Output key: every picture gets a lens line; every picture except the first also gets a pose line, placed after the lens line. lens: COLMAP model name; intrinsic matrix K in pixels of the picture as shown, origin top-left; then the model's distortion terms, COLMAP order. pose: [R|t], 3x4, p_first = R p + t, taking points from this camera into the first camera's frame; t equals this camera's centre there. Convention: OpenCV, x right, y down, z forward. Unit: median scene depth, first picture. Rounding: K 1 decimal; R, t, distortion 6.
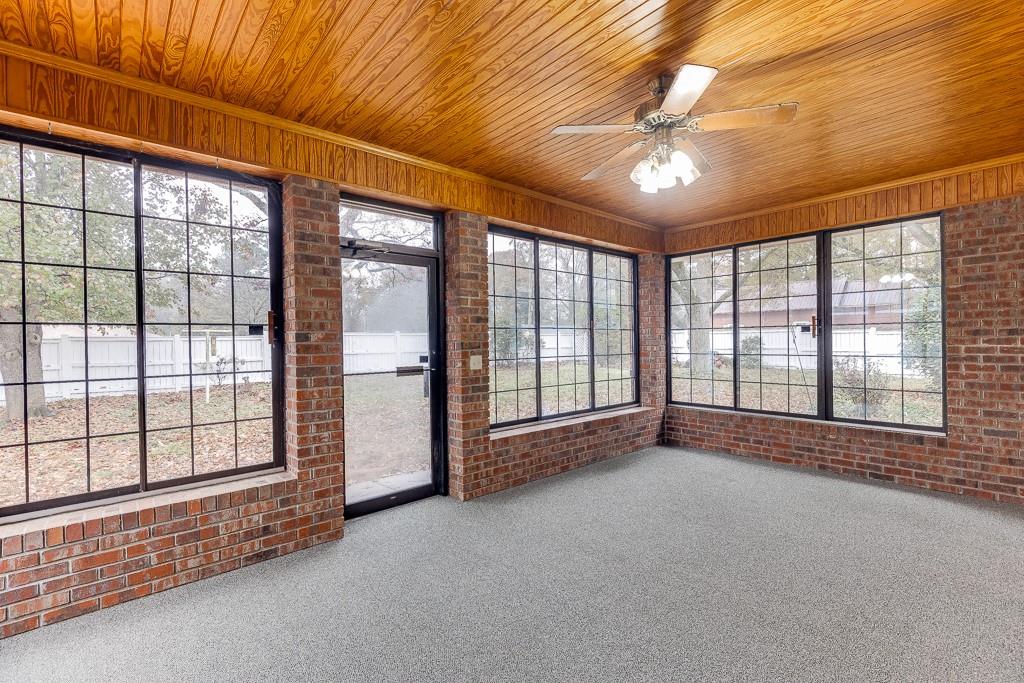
lens RADIAL K [[457.4, 0, 512.0], [0, 457.4, 341.5], [0, 0, 1]] dist [0.014380, -0.000457]
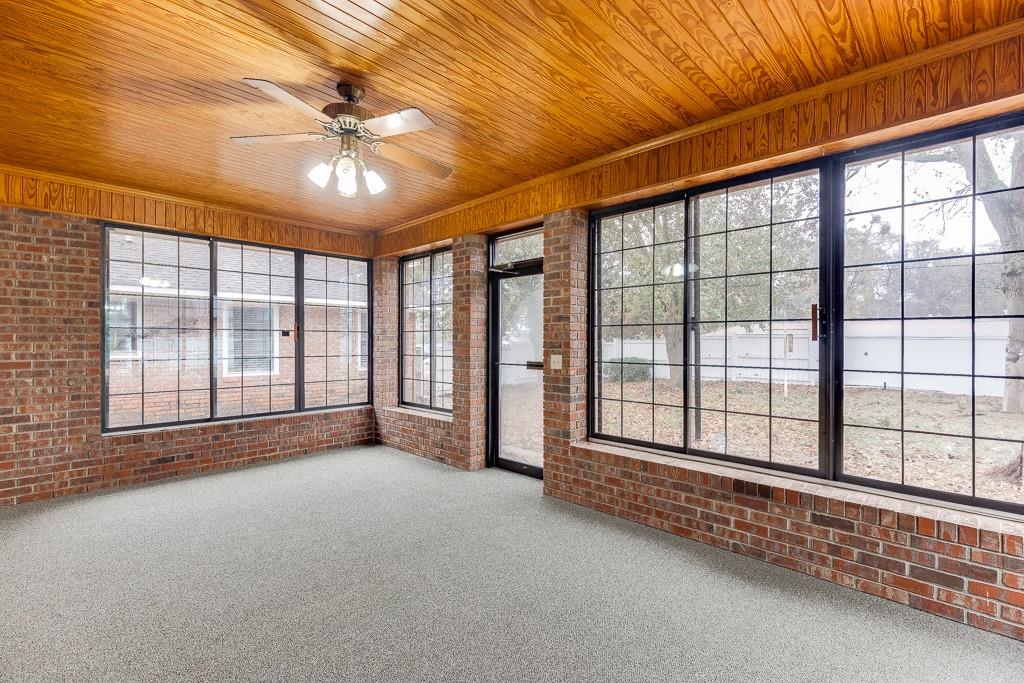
lens RADIAL K [[457.4, 0, 512.0], [0, 457.4, 341.5], [0, 0, 1]] dist [0.014380, -0.000457]
pose [[0.078378, 0.012506, -0.996845, 0.885583], [-0.003770, 0.999918, 0.012248, -0.010119], [0.996917, 0.002798, 0.078419, 0.808736]]
